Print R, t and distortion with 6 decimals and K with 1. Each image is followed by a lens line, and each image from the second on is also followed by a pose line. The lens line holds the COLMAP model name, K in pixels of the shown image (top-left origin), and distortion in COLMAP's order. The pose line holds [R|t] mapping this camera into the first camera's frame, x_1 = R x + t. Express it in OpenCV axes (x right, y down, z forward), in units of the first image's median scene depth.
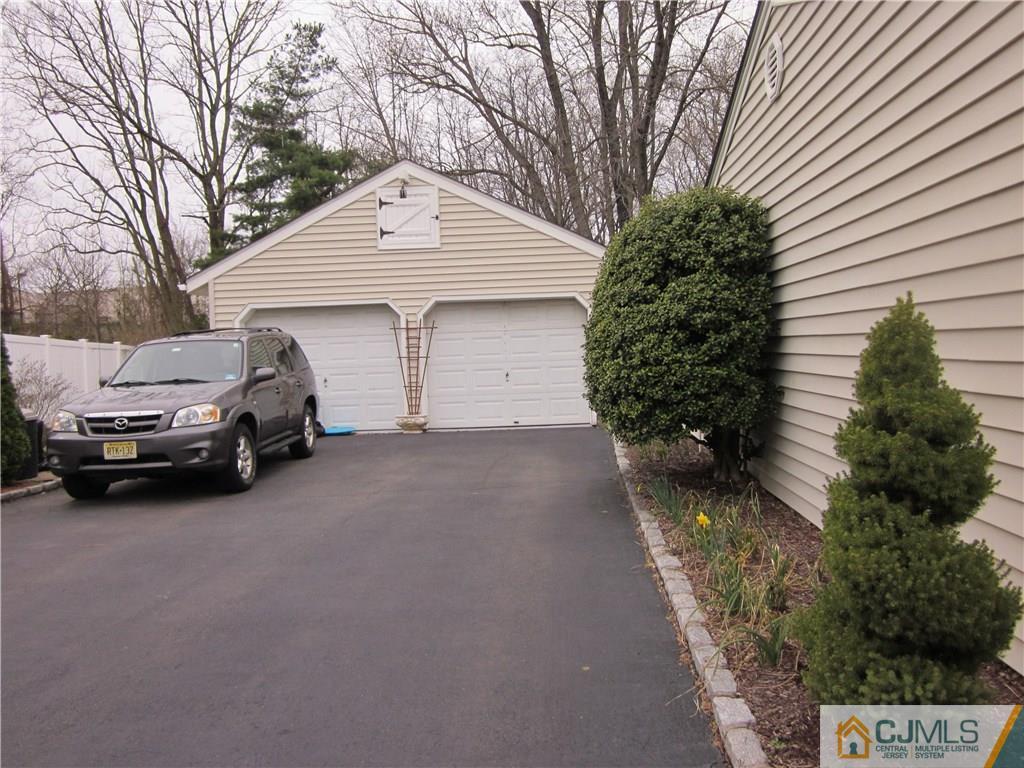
lens RADIAL K [[861.1, 0, 511.5], [0, 861.1, 384.8], [0, 0, 1]] dist [-0.009304, -0.000173]
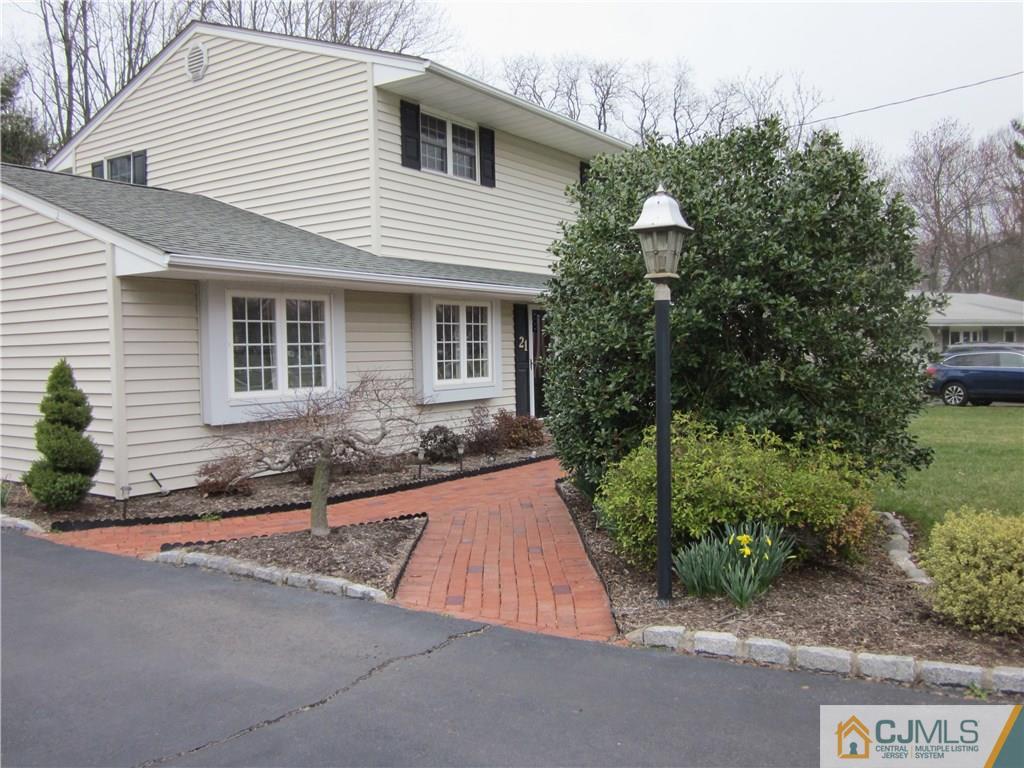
lens RADIAL K [[861.1, 0, 511.1], [0, 861.1, 384.9], [0, 0, 1]] dist [-0.009304, -0.000173]
pose [[0.537747, -0.024031, 0.842763, -1.318295], [0.037652, 0.999281, 0.004469, 0.039502], [-0.842265, 0.029329, 0.538265, -2.073466]]
